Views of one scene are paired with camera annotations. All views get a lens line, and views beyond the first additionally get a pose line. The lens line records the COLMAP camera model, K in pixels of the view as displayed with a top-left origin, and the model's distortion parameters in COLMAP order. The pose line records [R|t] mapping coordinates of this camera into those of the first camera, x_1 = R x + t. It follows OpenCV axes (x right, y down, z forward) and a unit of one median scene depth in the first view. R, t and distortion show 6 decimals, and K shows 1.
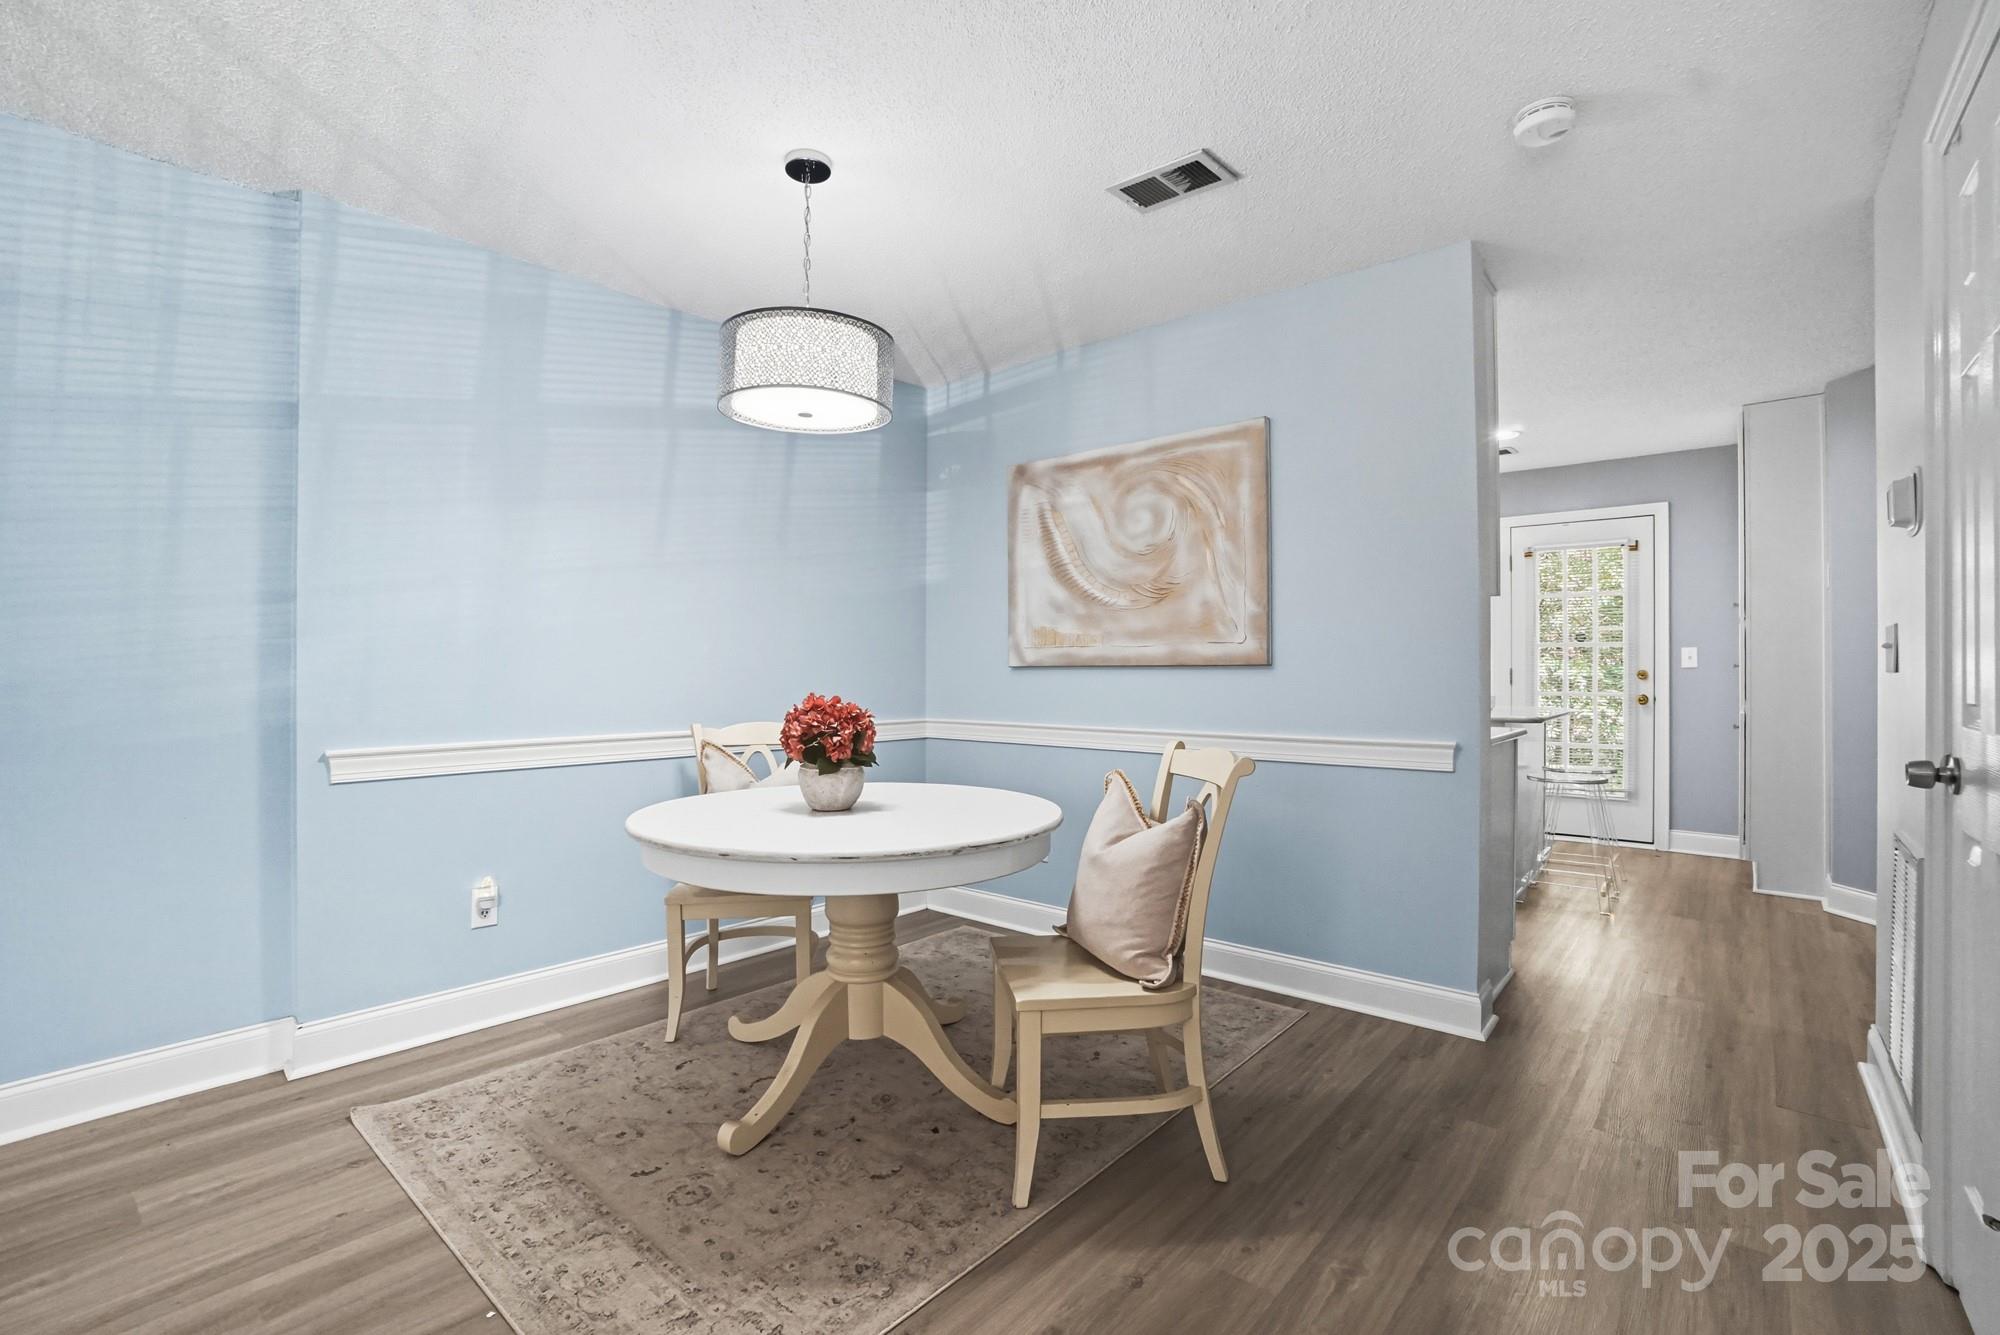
lens RADIAL K [[910.6, 0, 1006.8], [0, 910.6, 671.3], [0, 0, 1]] dist [-0.050255, 0.010936]
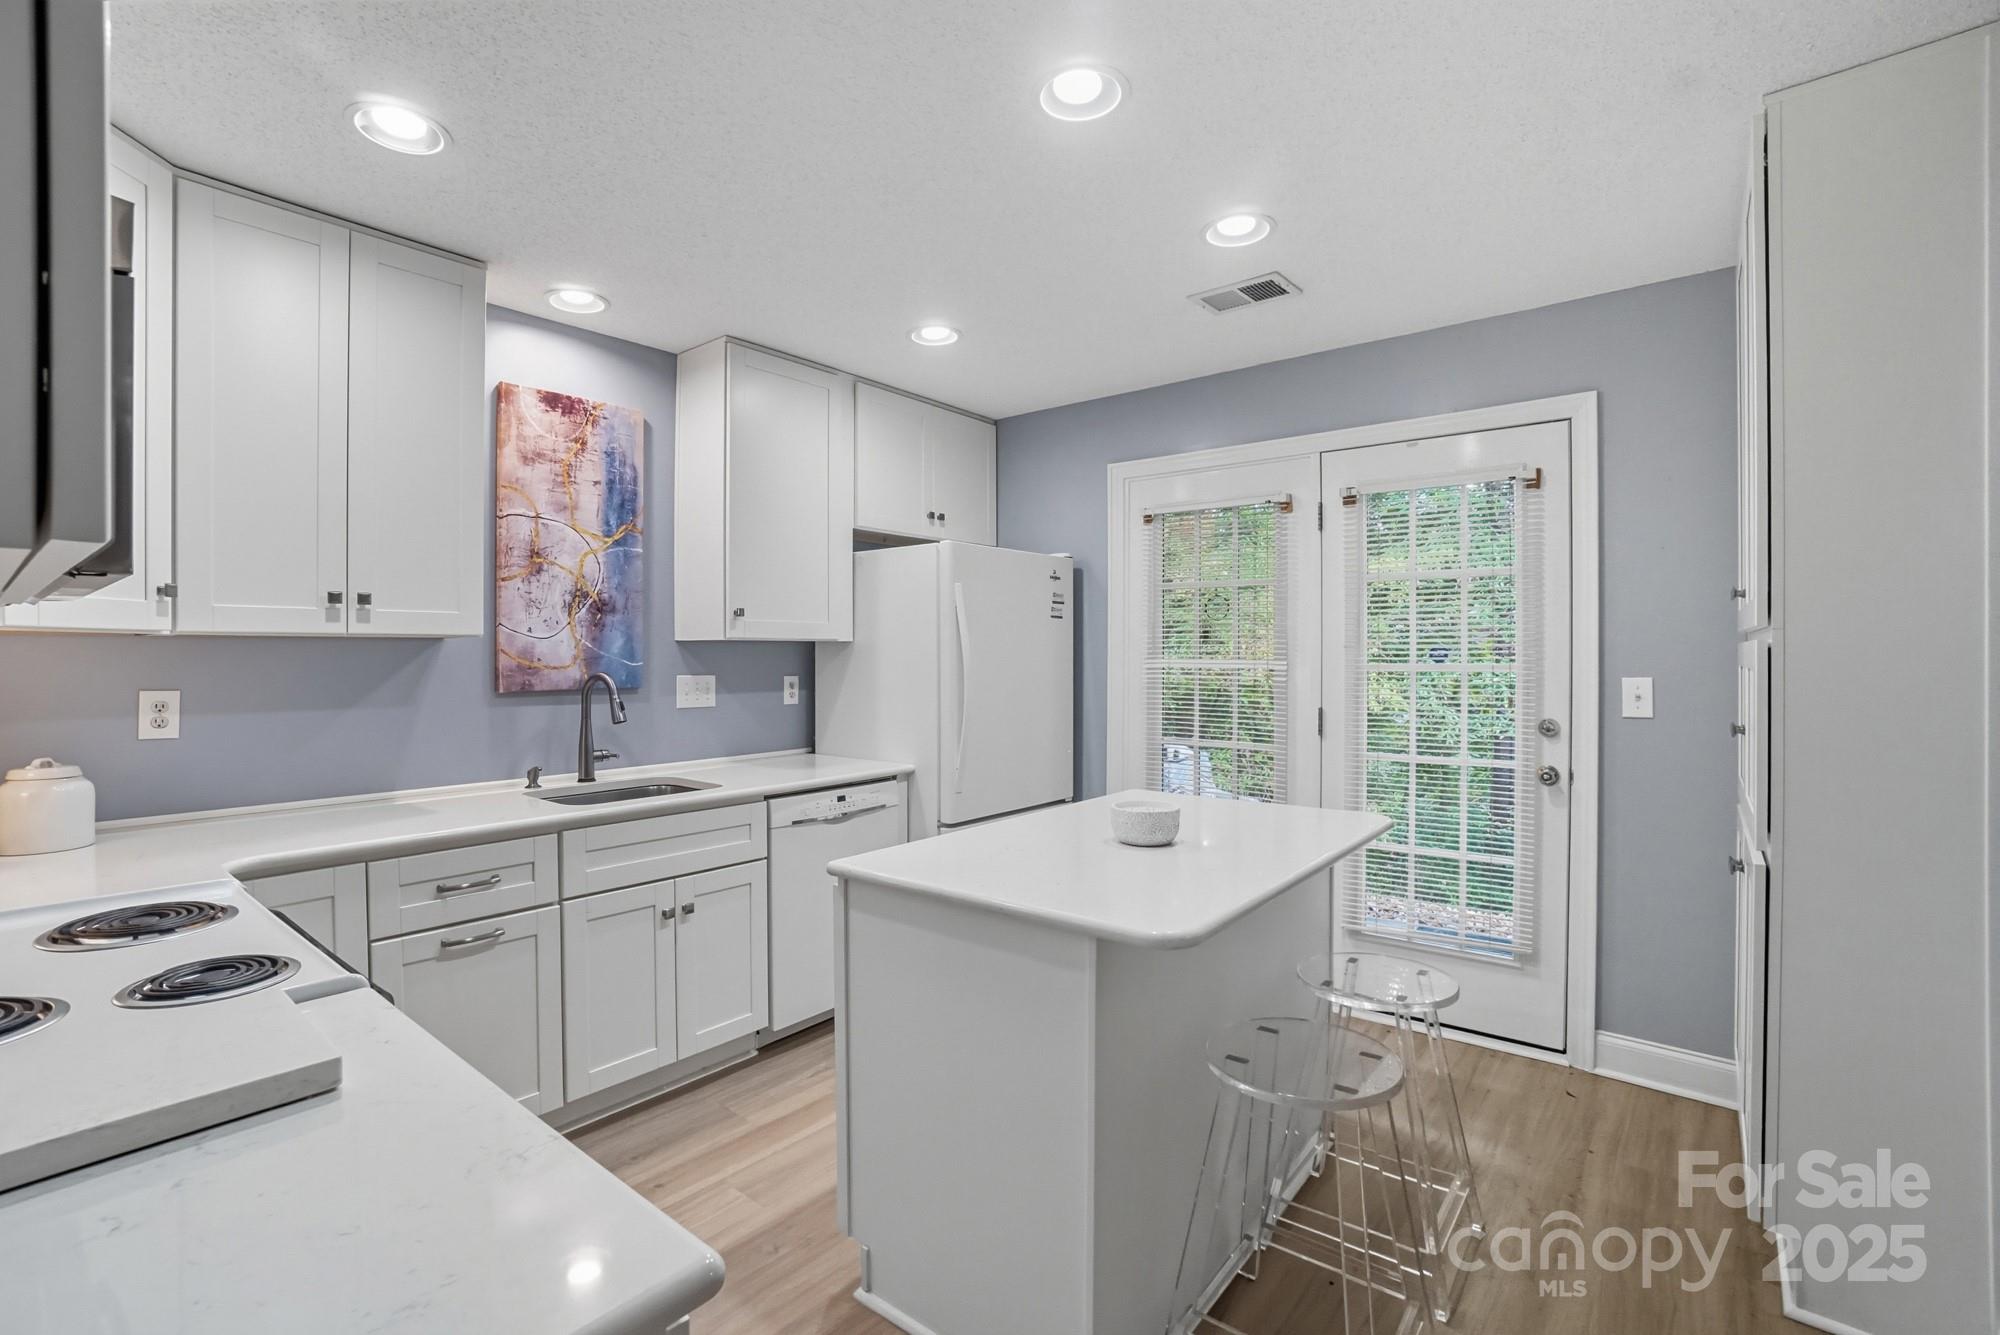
lens RADIAL K [[910.6, 0, 1003.0], [0, 910.6, 662.5], [0, 0, 1]] dist [-0.050255, 0.010936]
pose [[0.999513, -0.004859, 0.030836, 0.726833], [0.004509, 0.999925, 0.011409, -0.079830], [-0.030889, -0.011264, 0.999459, 0.933087]]
